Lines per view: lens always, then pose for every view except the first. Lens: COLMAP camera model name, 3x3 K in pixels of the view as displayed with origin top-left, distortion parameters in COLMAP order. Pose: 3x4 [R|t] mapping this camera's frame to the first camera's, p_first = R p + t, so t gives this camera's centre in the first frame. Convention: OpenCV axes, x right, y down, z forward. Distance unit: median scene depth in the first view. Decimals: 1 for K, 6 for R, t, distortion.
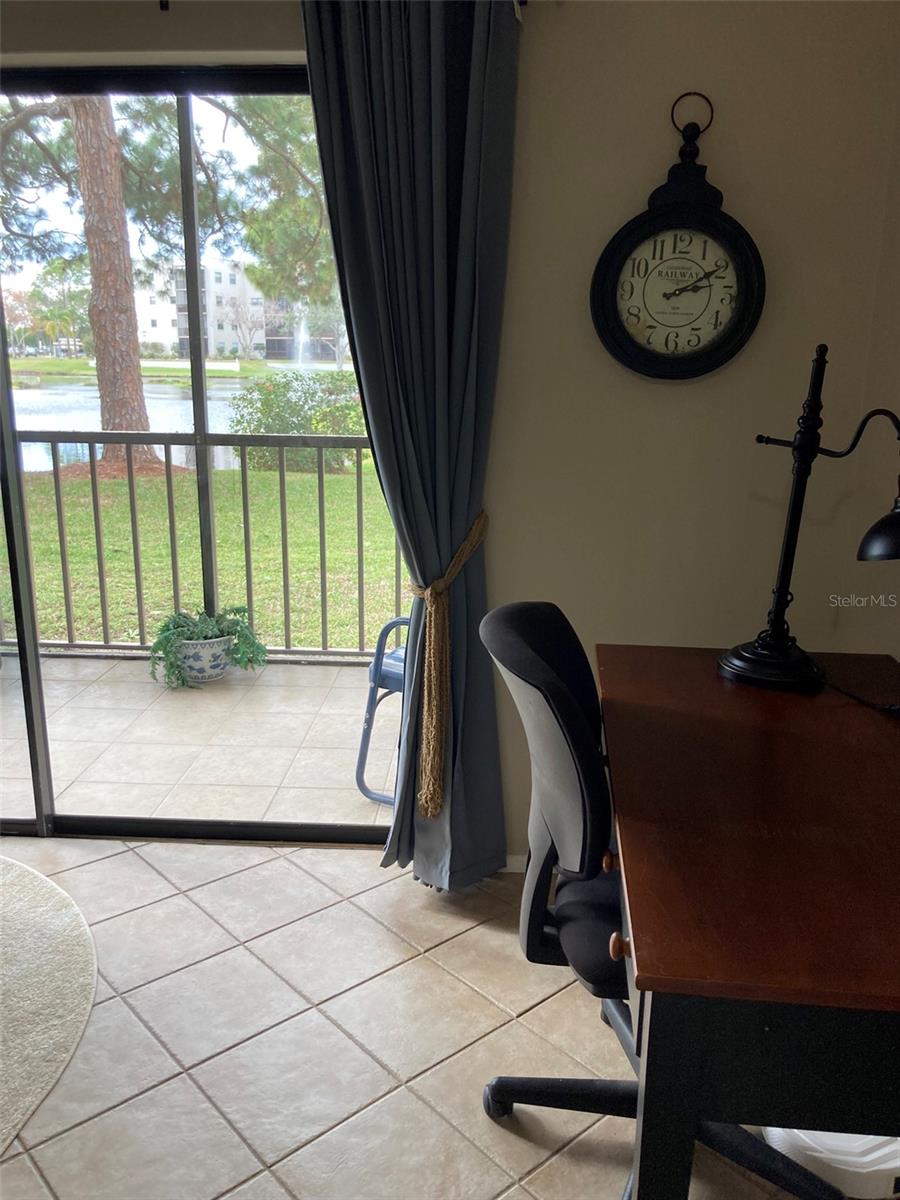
lens RADIAL K [[982.8, 0, 447.0], [0, 982.8, 608.0], [0, 0, 1]] dist [0.005056, -0.025750]
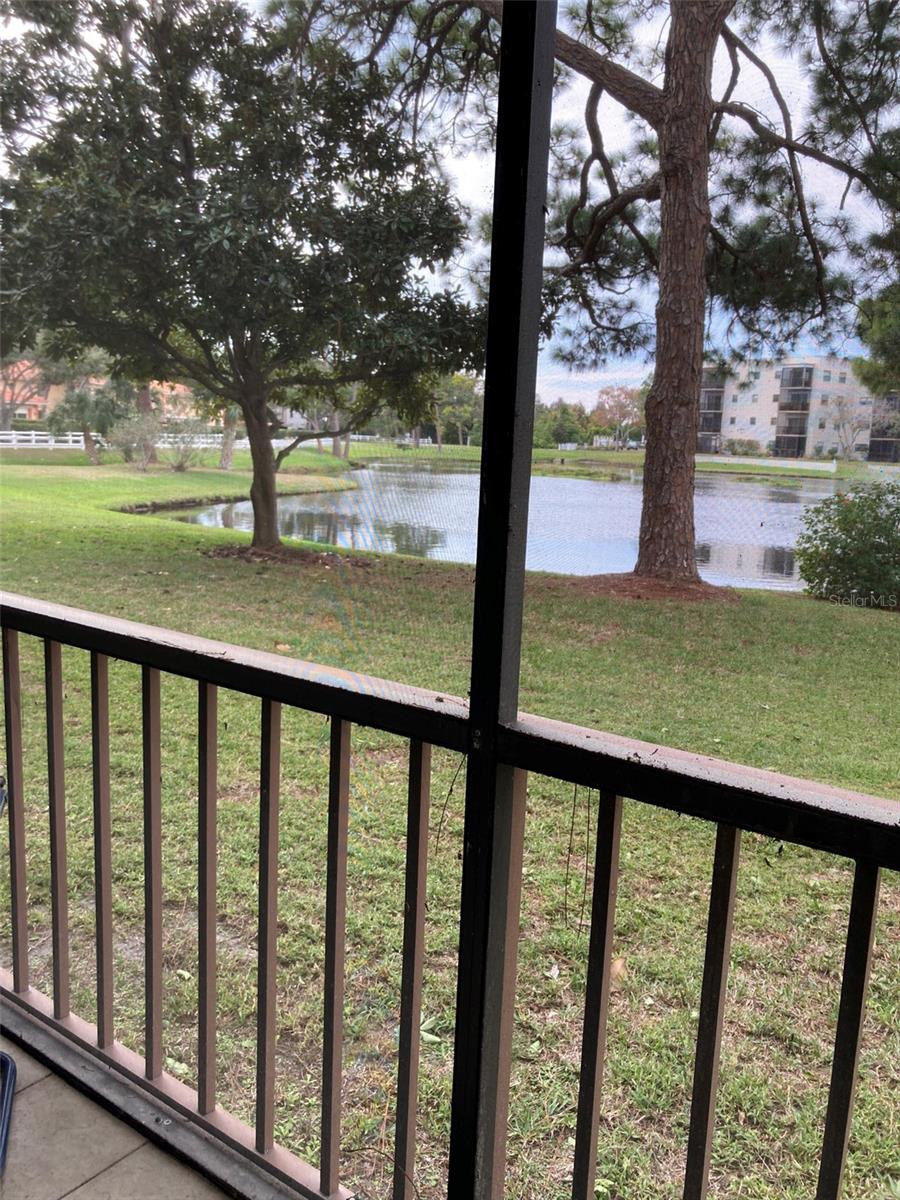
lens RADIAL K [[982.8, 0, 441.2], [0, 982.8, 611.0], [0, 0, 1]] dist [0.005056, -0.025750]
pose [[0.834137, 0.122390, -0.537807, -0.016116], [-0.170867, 0.984442, -0.040982, -0.037257], [0.524424, 0.126078, 0.842071, 0.131145]]
